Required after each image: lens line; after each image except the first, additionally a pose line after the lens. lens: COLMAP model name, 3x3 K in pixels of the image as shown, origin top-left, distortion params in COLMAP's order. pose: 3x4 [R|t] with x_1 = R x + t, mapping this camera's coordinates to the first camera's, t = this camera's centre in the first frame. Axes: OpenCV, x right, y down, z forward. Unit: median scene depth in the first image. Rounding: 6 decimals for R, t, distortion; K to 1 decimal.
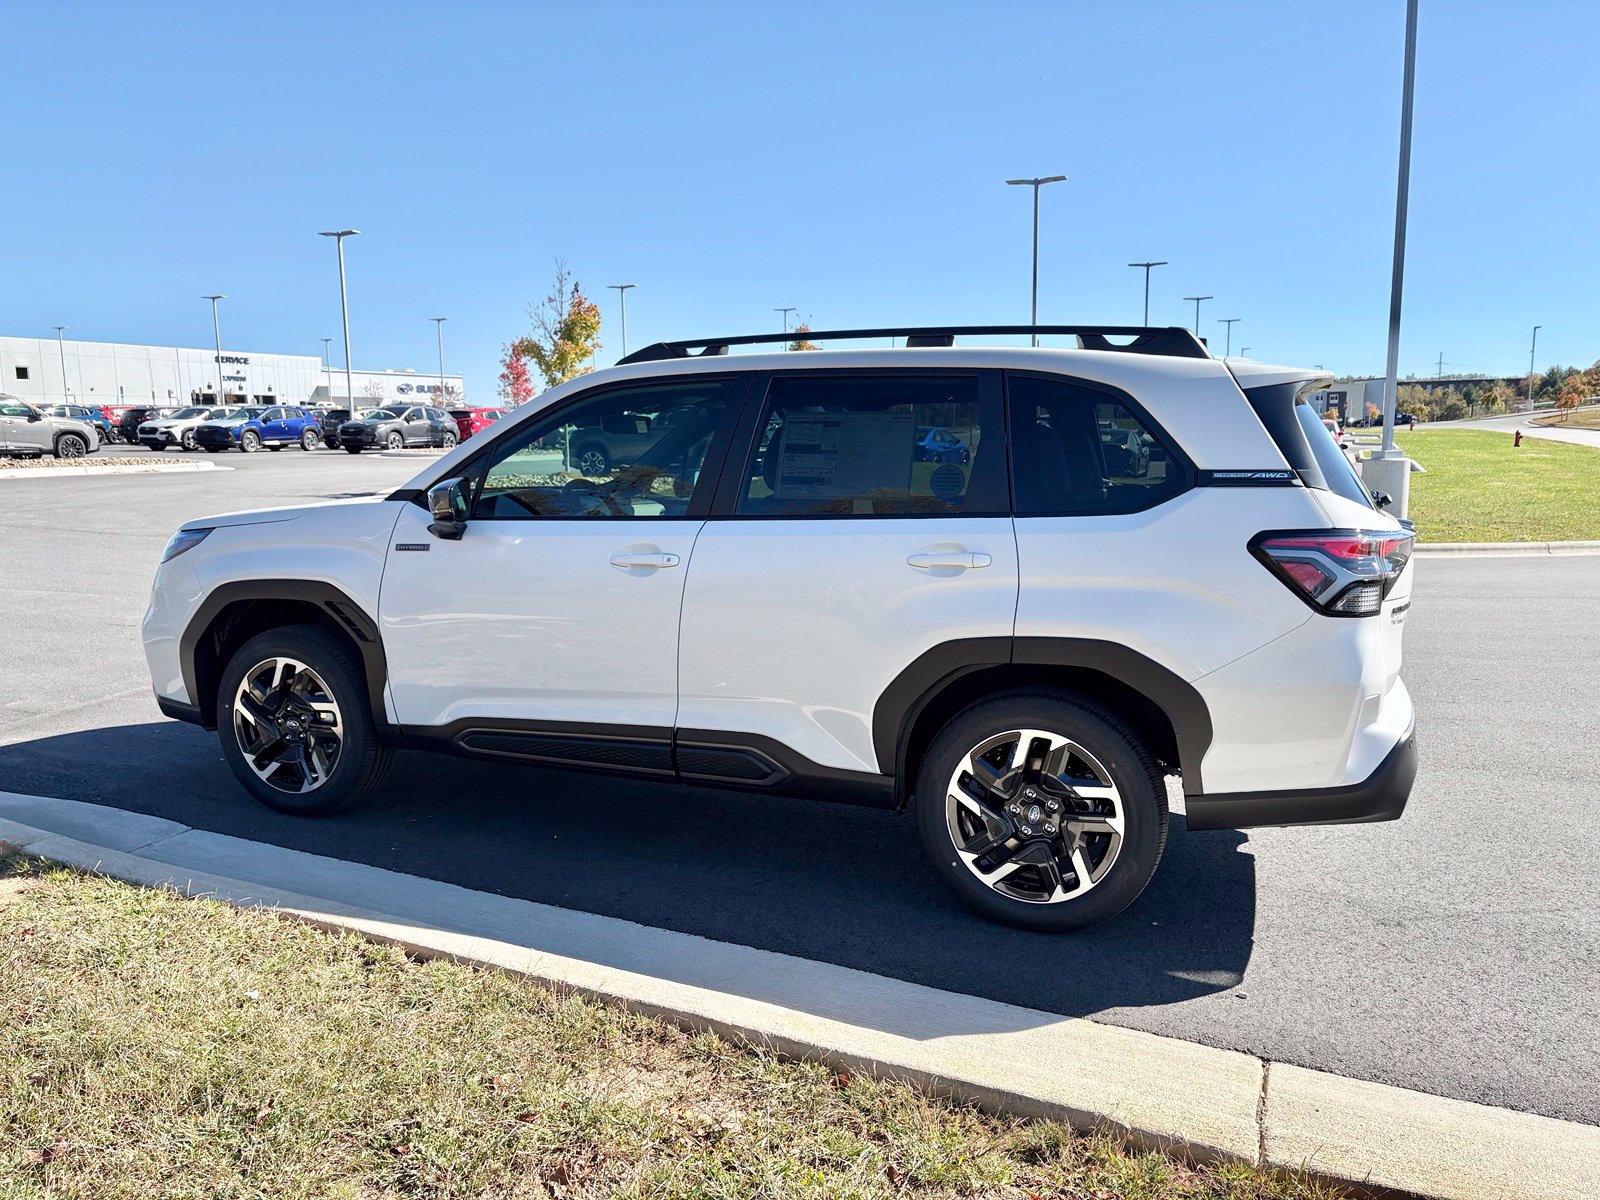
lens RADIAL K [[1222.3, 0, 802.1], [0, 1222.3, 603.7], [0, 0, 1]] dist [0.045241, -0.036689]
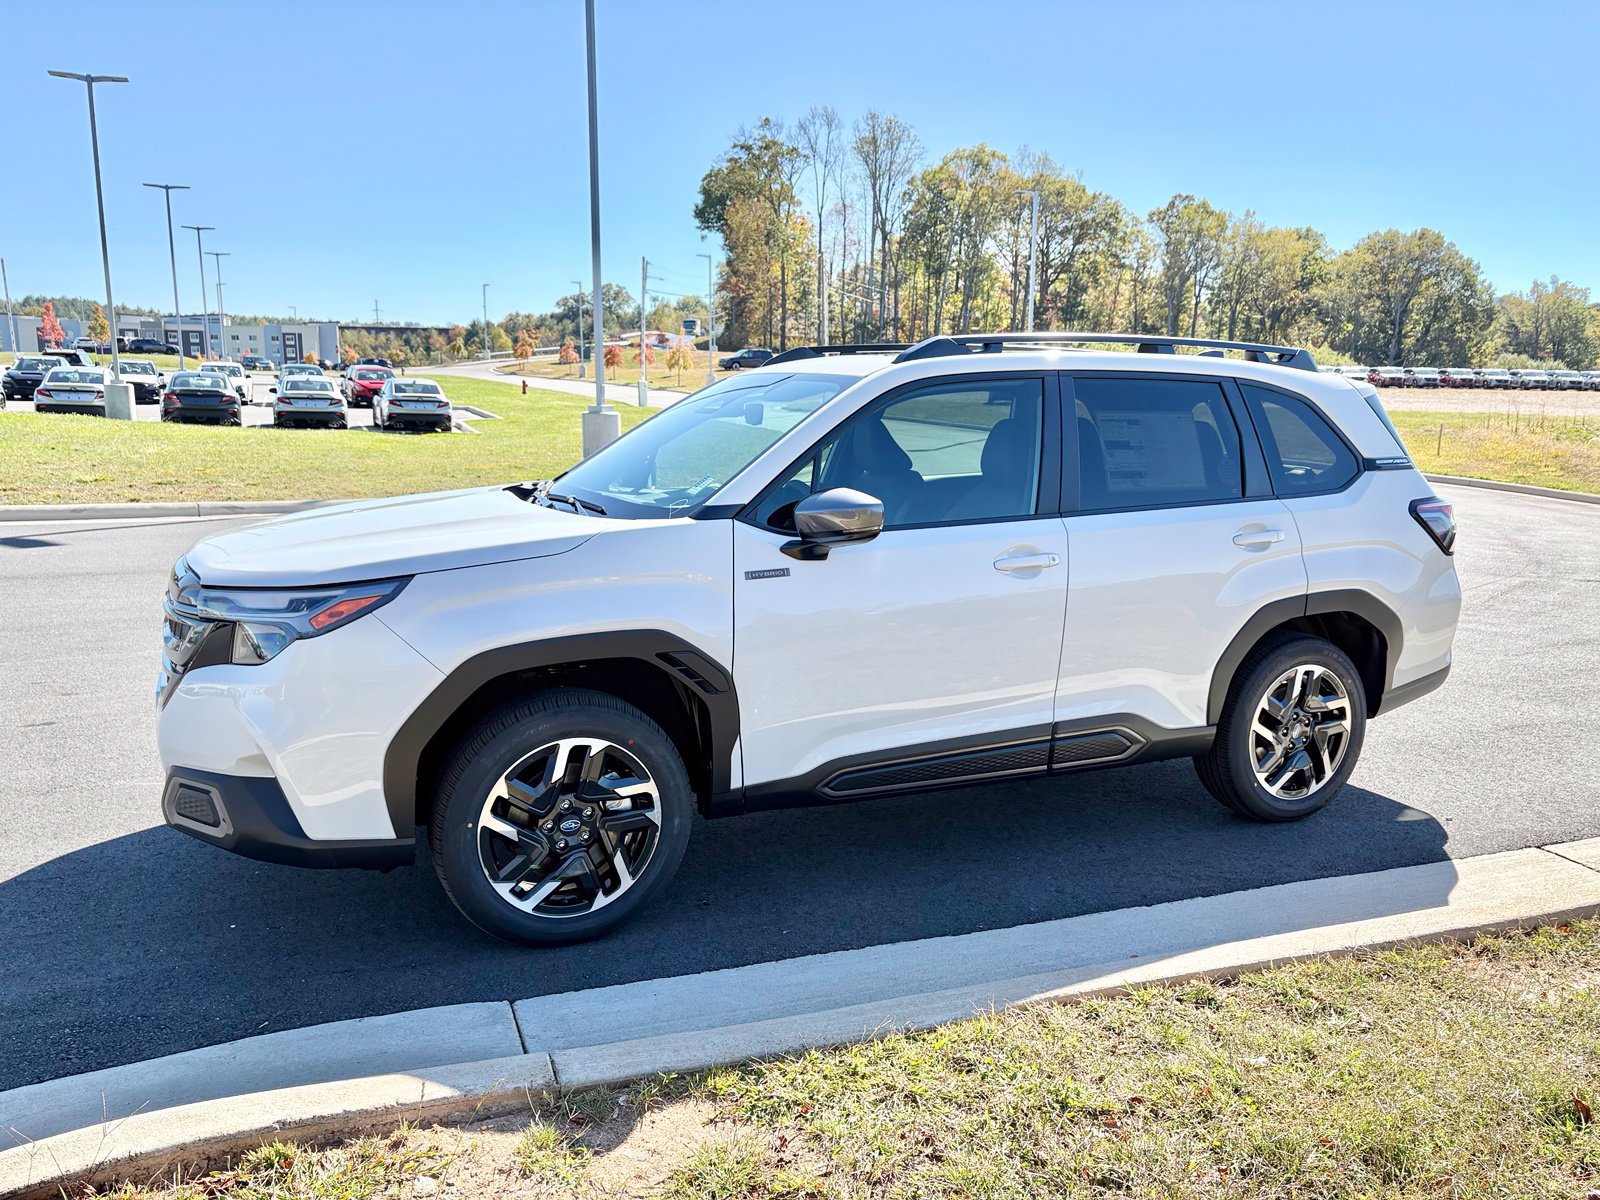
lens RADIAL K [[1222.3, 0, 801.5], [0, 1222.3, 595.9], [0, 0, 1]] dist [0.045241, -0.036689]
pose [[0.687246, -0.114272, 0.717381, -0.978443], [0.084340, 0.993423, 0.077445, -0.101314], [-0.721512, 0.007280, 0.692363, 0.444131]]
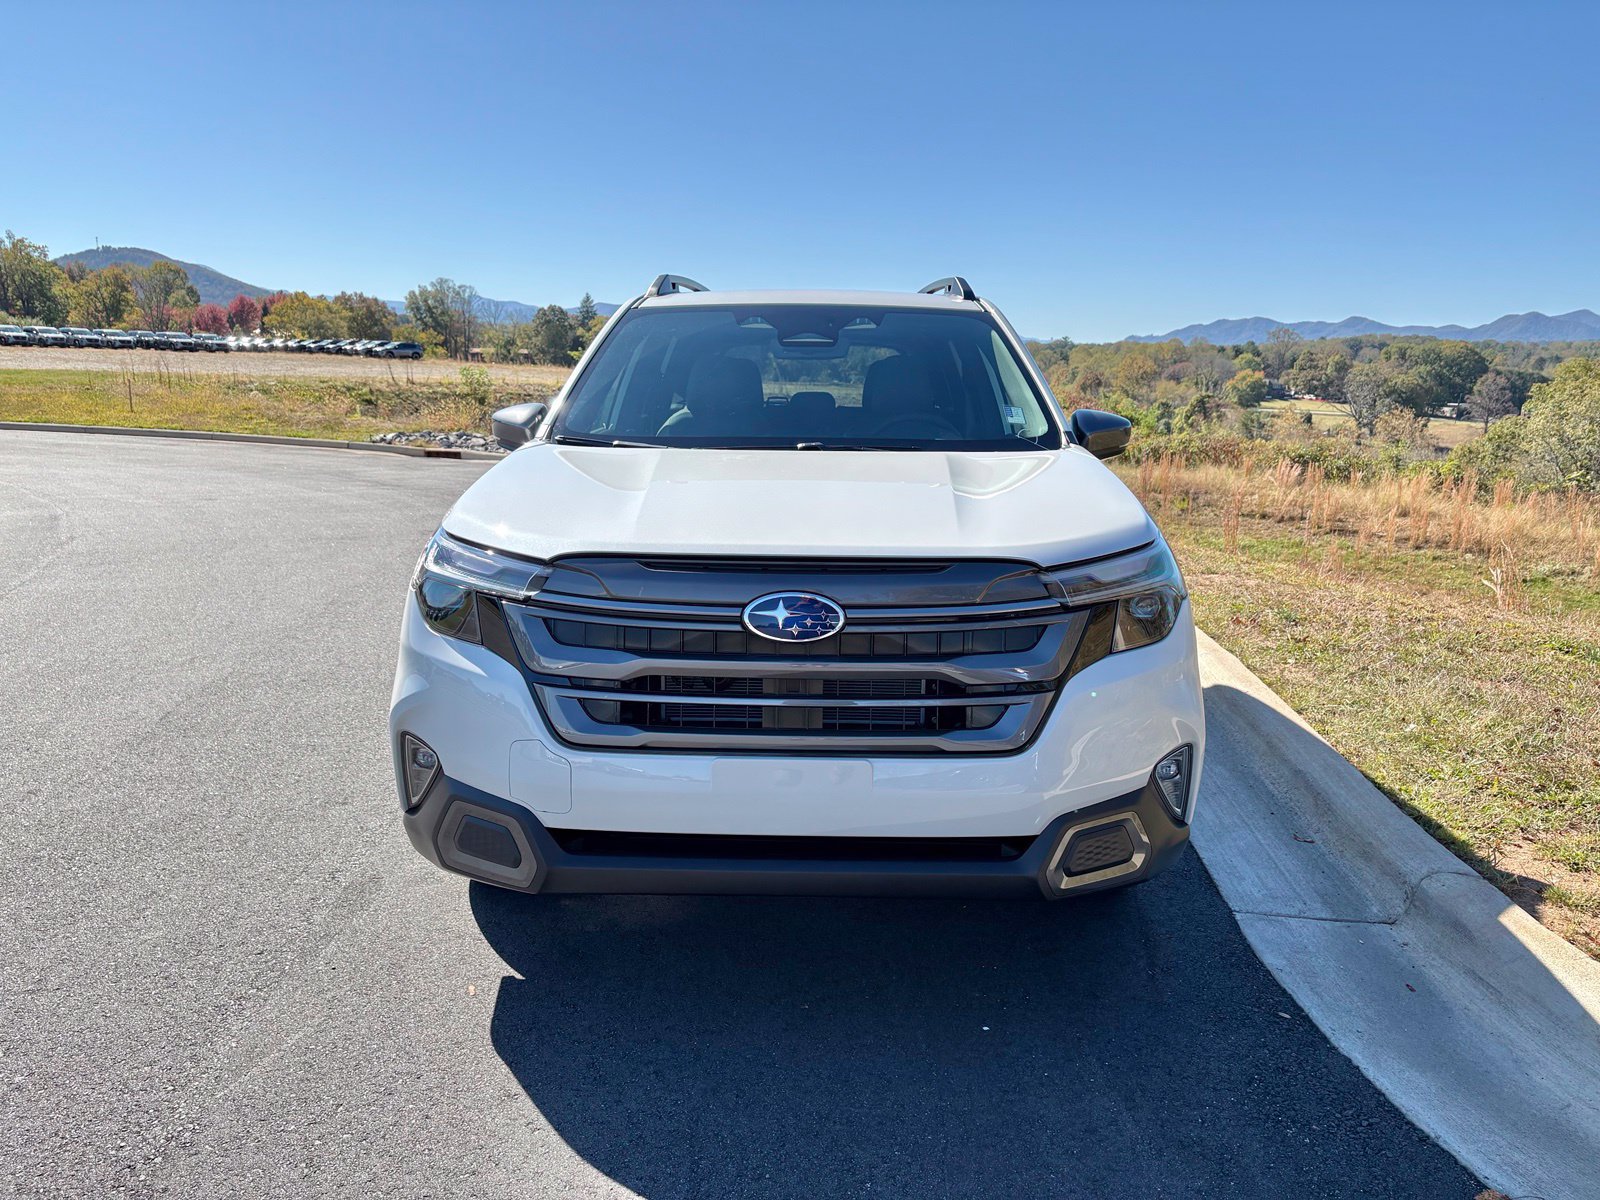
lens RADIAL K [[1222.3, 0, 798.6], [0, 1222.3, 585.4], [0, 0, 1]] dist [0.045241, -0.036689]
pose [[-0.342889, -0.170548, 0.923764, -1.179050], [0.109586, 0.969404, 0.219651, -0.246178], [-0.932962, 0.176547, -0.313709, 1.842599]]
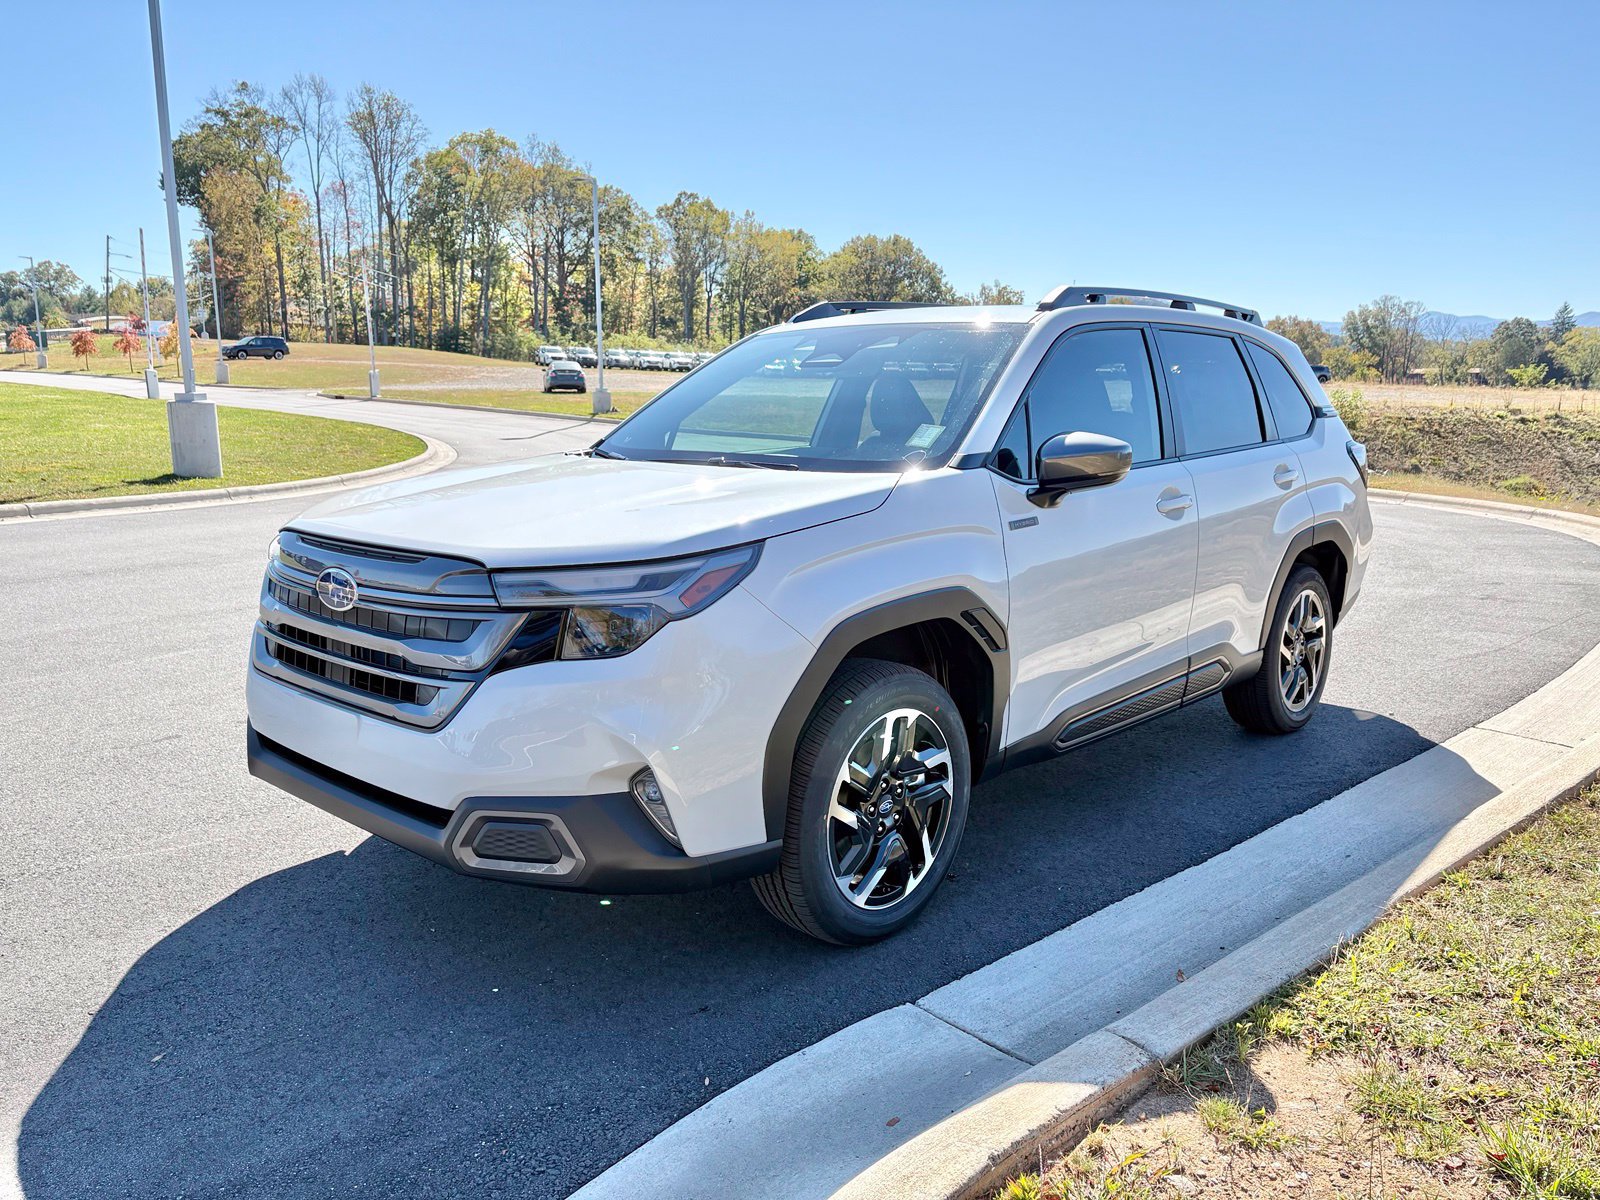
lens RADIAL K [[1222.3, 0, 804.6], [0, 1222.3, 593.0], [0, 0, 1]] dist [0.045241, -0.036689]
pose [[0.359801, -0.157277, 0.919678, -1.215046], [0.121262, 0.985213, 0.121044, -0.125415], [-0.925116, 0.067971, 0.373552, 0.910456]]
